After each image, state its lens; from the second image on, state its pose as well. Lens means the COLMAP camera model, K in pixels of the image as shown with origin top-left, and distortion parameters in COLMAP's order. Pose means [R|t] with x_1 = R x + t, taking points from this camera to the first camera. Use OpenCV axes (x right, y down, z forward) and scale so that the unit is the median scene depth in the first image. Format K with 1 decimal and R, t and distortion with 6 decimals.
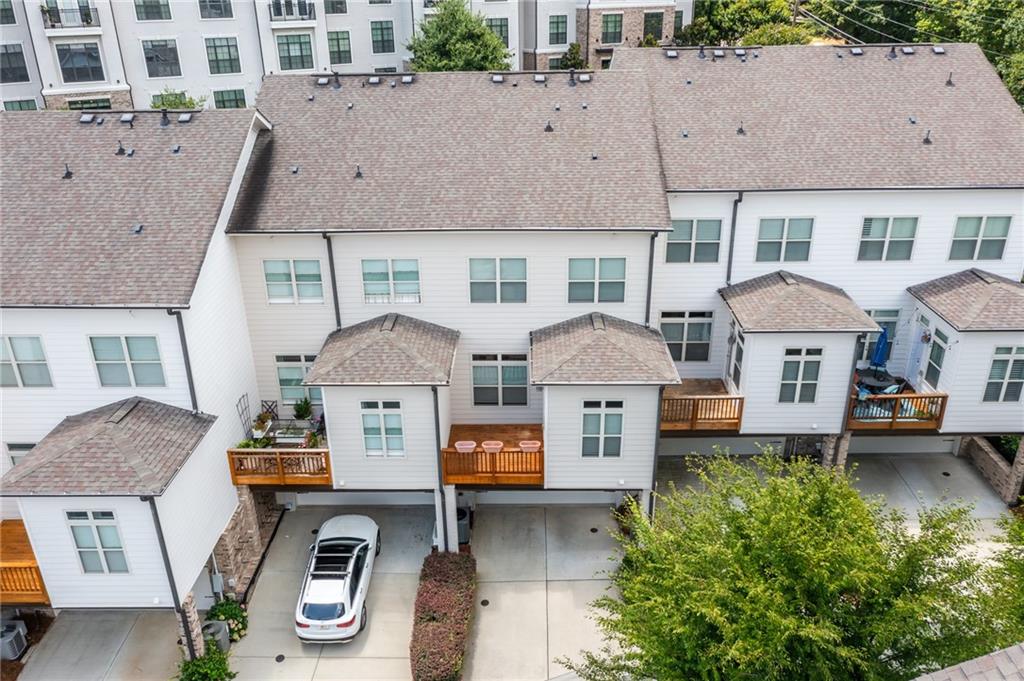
lens RADIAL K [[800.7, 0, 512.9], [0, 800.7, 343.8], [0, 0, 1]] dist [0.008877, 0.003583]
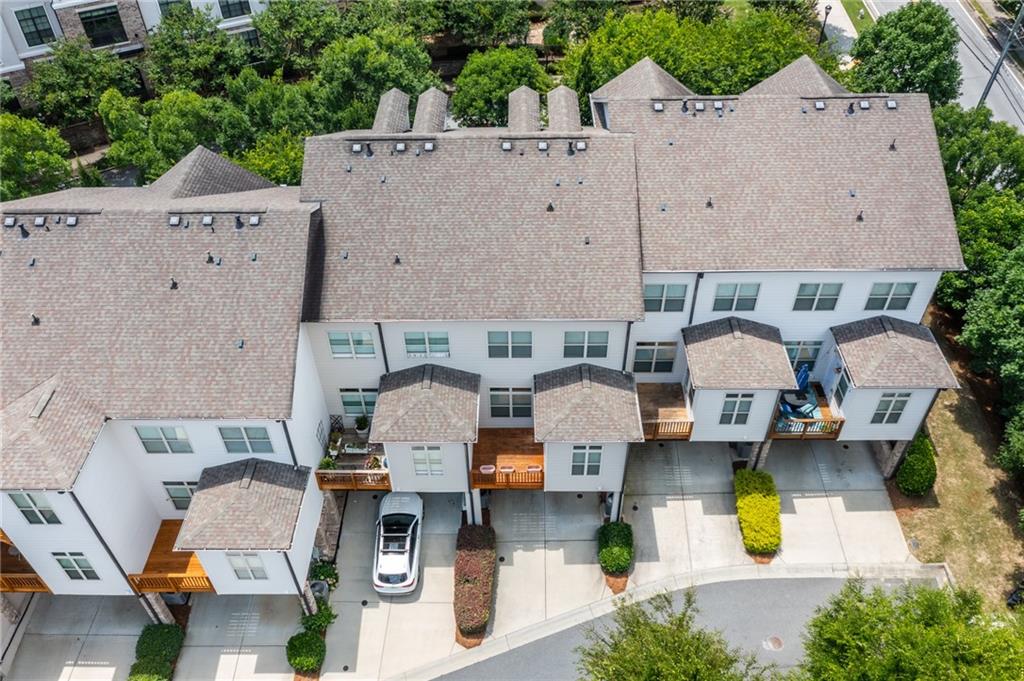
lens RADIAL K [[800.7, 0, 511.7], [0, 800.7, 344.2], [0, 0, 1]] dist [0.008877, 0.003583]
pose [[0.999970, -0.005785, 0.005110, -0.021573], [0.003802, 0.945311, 0.326148, -0.487858], [-0.006717, -0.326118, 0.945305, -0.219008]]
